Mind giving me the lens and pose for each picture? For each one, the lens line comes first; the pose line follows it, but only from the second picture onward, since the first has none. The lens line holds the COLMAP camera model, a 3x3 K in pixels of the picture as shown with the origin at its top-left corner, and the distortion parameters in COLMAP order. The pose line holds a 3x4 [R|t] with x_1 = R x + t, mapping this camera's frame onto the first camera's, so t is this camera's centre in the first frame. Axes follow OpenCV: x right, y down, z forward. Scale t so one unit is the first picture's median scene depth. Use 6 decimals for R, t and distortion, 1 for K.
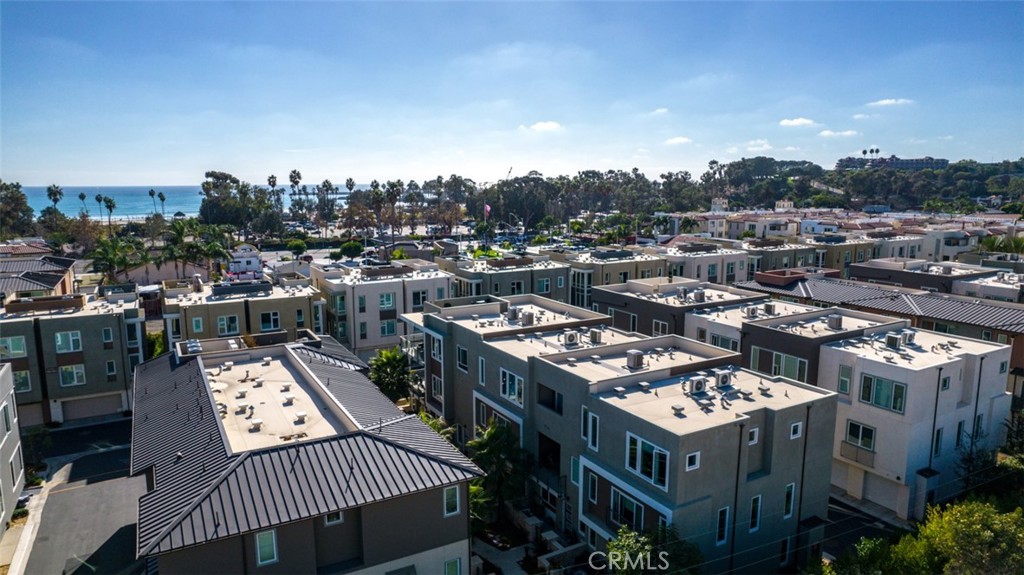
lens RADIAL K [[653.9, 0, 512.0], [0, 653.9, 287.5], [0, 0, 1]] dist [-0.086886, 0.086739]
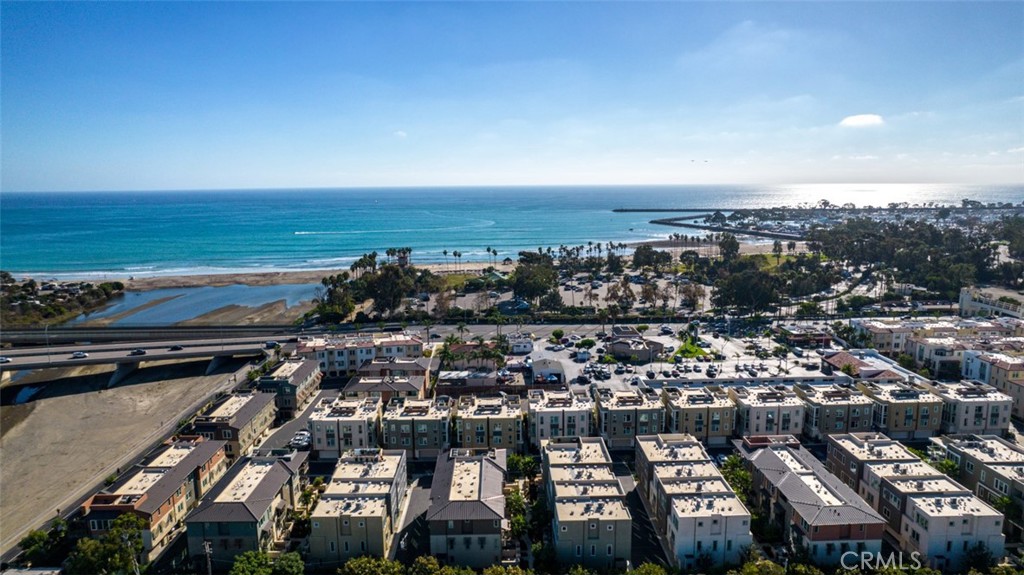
lens RADIAL K [[653.9, 0, 512.0], [0, 653.9, 287.5], [0, 0, 1]] dist [-0.086886, 0.086739]
pose [[0.878669, 0.069872, -0.472290, 1.034016], [-0.067716, 0.997471, 0.021586, -0.704680], [0.472604, 0.013015, 0.881179, -1.440074]]
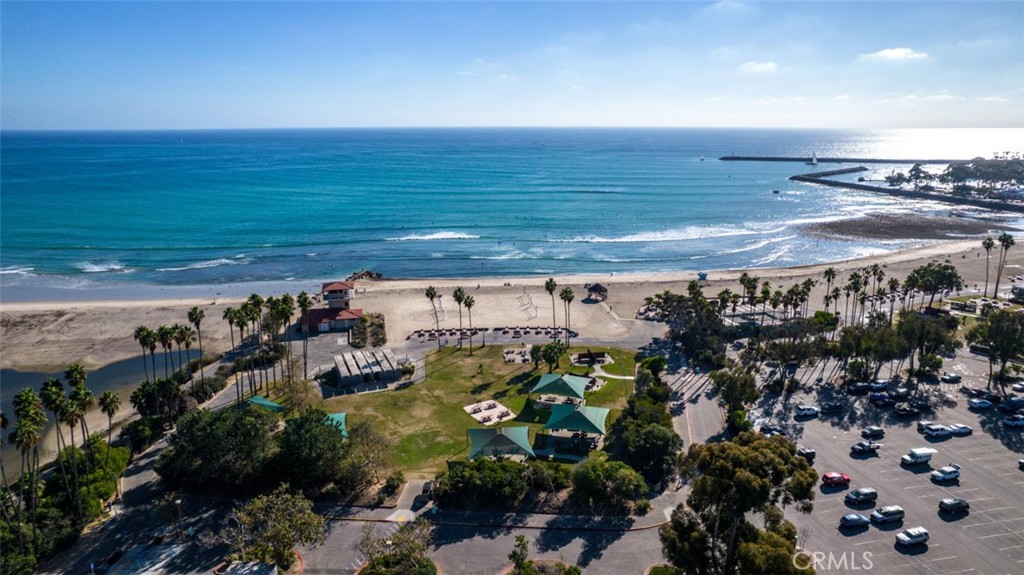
lens RADIAL K [[653.9, 0, 512.0], [0, 653.9, 287.5], [0, 0, 1]] dist [-0.086886, 0.086739]
pose [[0.817402, 0.140282, -0.558726, -2.129003], [-0.089677, 0.989059, 0.117132, -1.428424], [0.569044, -0.045639, 0.821040, 3.985617]]
